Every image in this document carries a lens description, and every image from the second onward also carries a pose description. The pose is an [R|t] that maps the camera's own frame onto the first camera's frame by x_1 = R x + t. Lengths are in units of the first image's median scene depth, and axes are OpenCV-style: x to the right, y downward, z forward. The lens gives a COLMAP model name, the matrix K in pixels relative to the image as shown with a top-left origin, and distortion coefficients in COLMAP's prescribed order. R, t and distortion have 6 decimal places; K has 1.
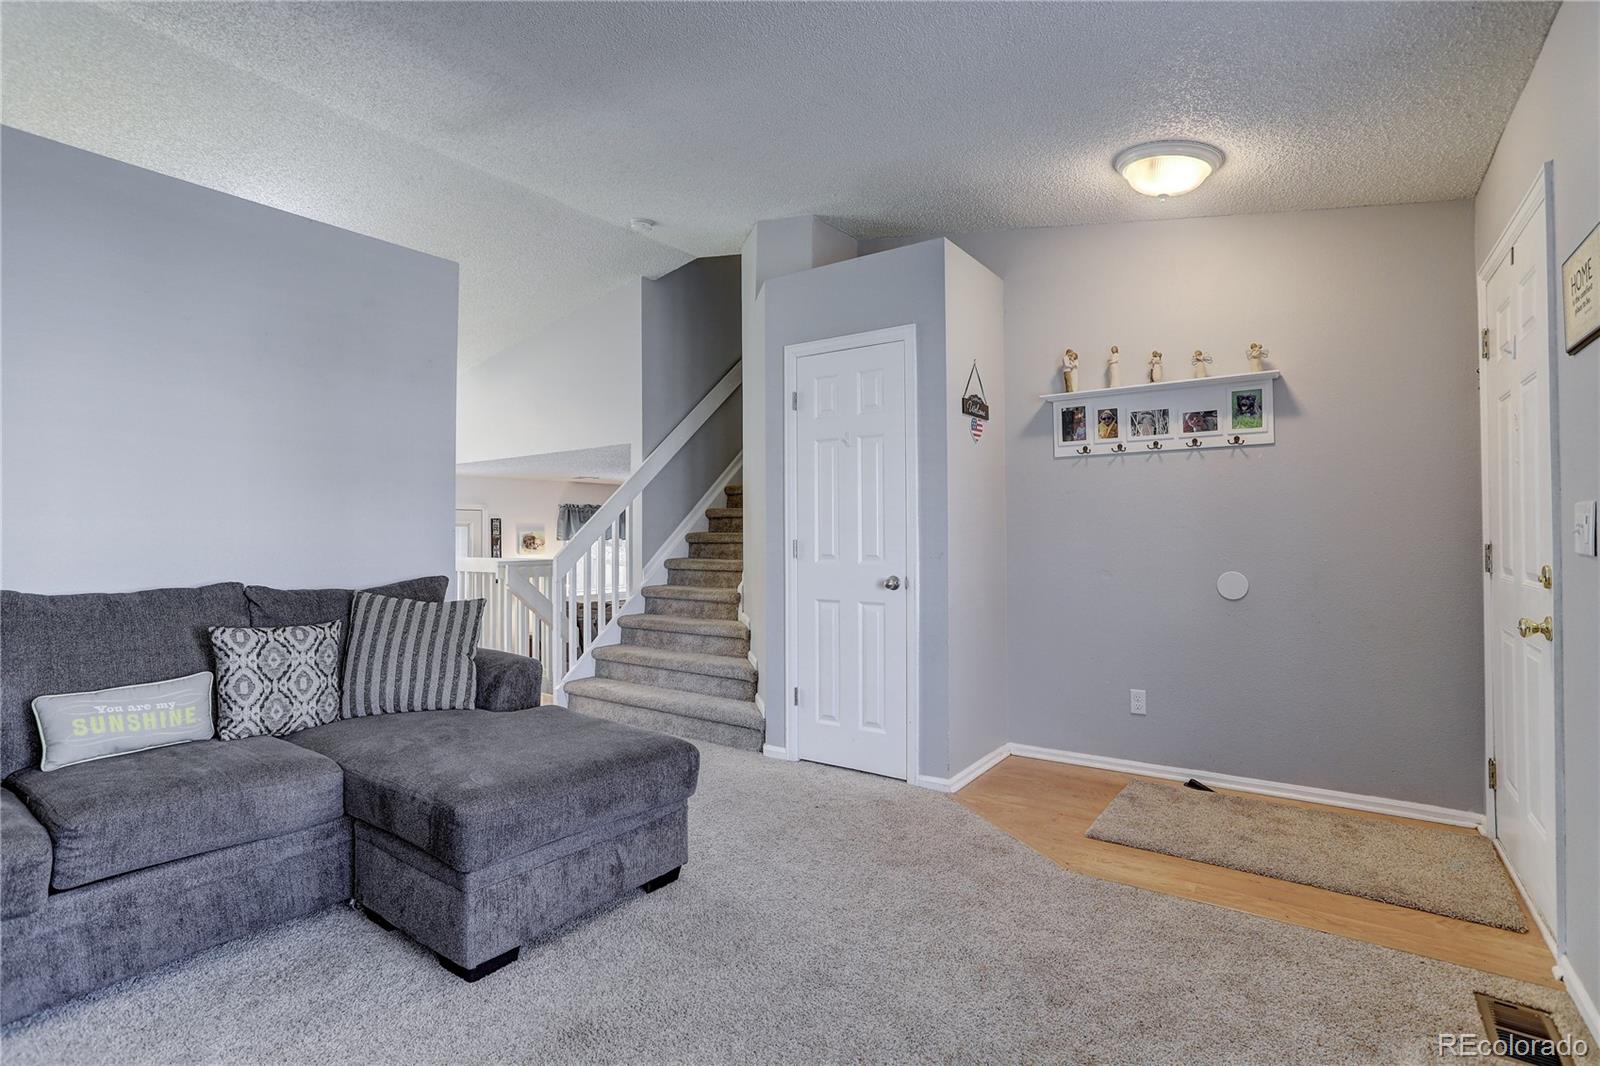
lens RADIAL K [[787.0, 0, 797.9], [0, 787.0, 522.9], [0, 0, 1]] dist [-0.063000, 0.044954]
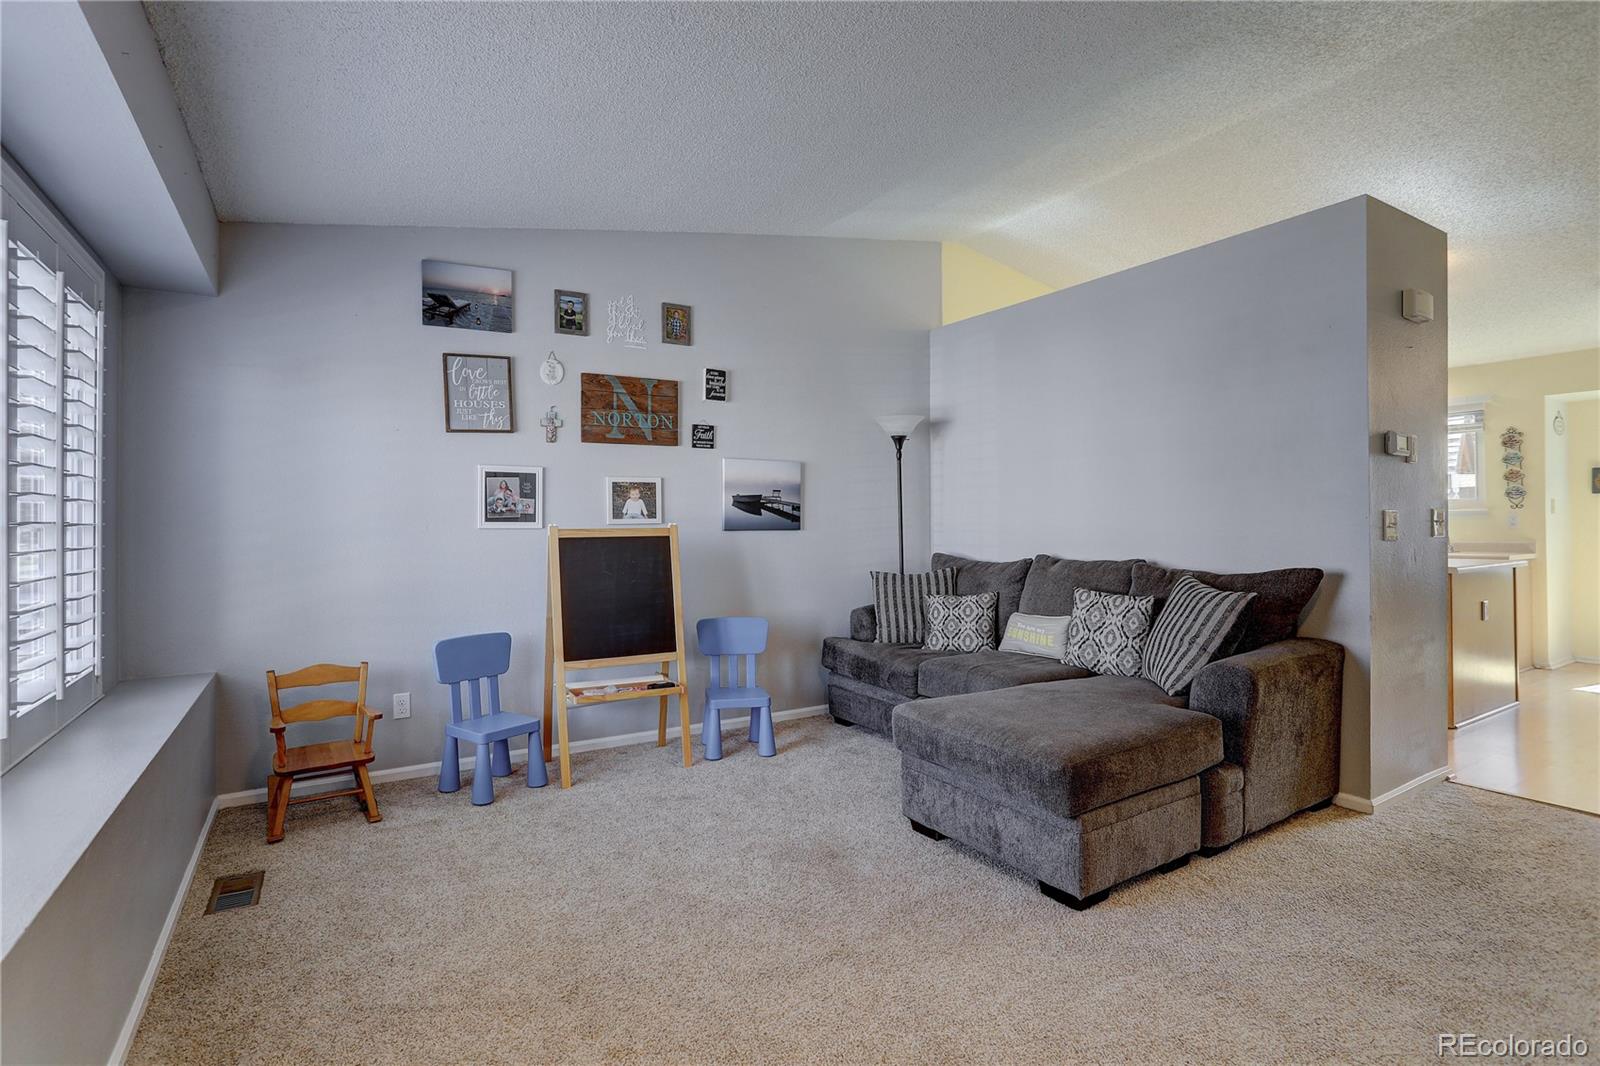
lens RADIAL K [[787.0, 0, 797.9], [0, 787.0, 522.9], [0, 0, 1]] dist [-0.063000, 0.044954]
pose [[-0.393632, -0.000991, -0.919268, 0.783008], [0.018303, 0.999793, -0.008915, 0.015742], [0.919086, -0.020334, -0.393532, 1.056327]]
